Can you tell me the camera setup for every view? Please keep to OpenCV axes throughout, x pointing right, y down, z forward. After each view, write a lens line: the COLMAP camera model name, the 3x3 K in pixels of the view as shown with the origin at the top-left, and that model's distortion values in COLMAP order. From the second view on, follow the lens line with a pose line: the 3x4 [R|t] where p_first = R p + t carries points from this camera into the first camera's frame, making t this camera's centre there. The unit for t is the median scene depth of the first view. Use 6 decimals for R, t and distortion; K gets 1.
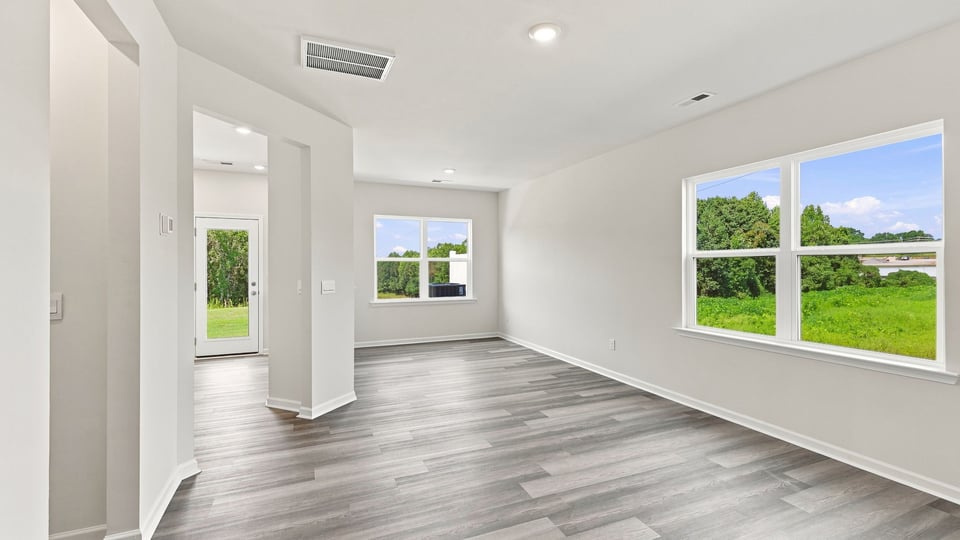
lens RADIAL K [[412.5, 0, 478.1], [0, 412.5, 263.3], [0, 0, 1]] dist [0.000307, -0.000248]
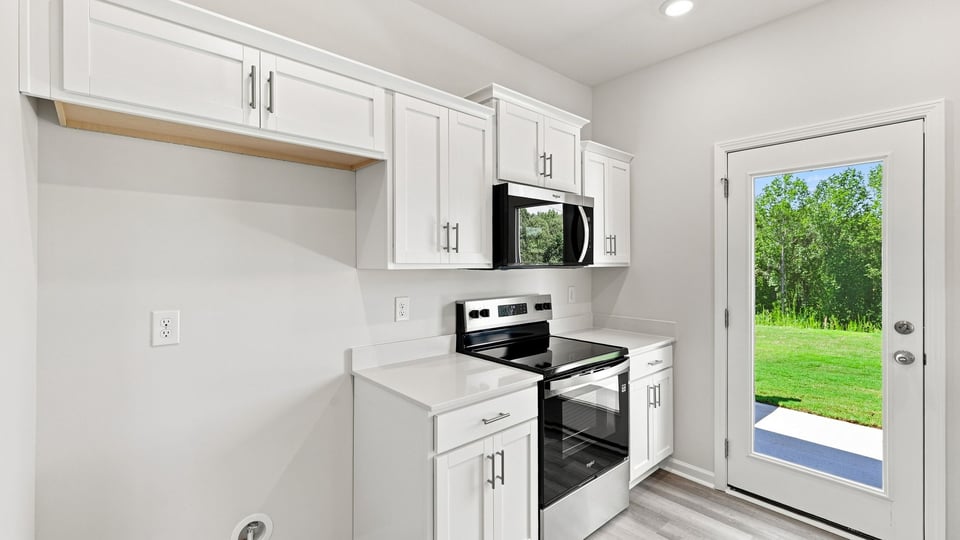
lens RADIAL K [[419.9, 0, 472.4], [0, 419.9, 264.6], [0, 0, 1]] dist [0.008887, -0.000109]
pose [[0.311400, 0.004872, -0.950266, -0.277689], [0.007774, 0.999940, 0.007674, -0.002267], [0.950247, -0.009777, 0.311344, 0.480703]]
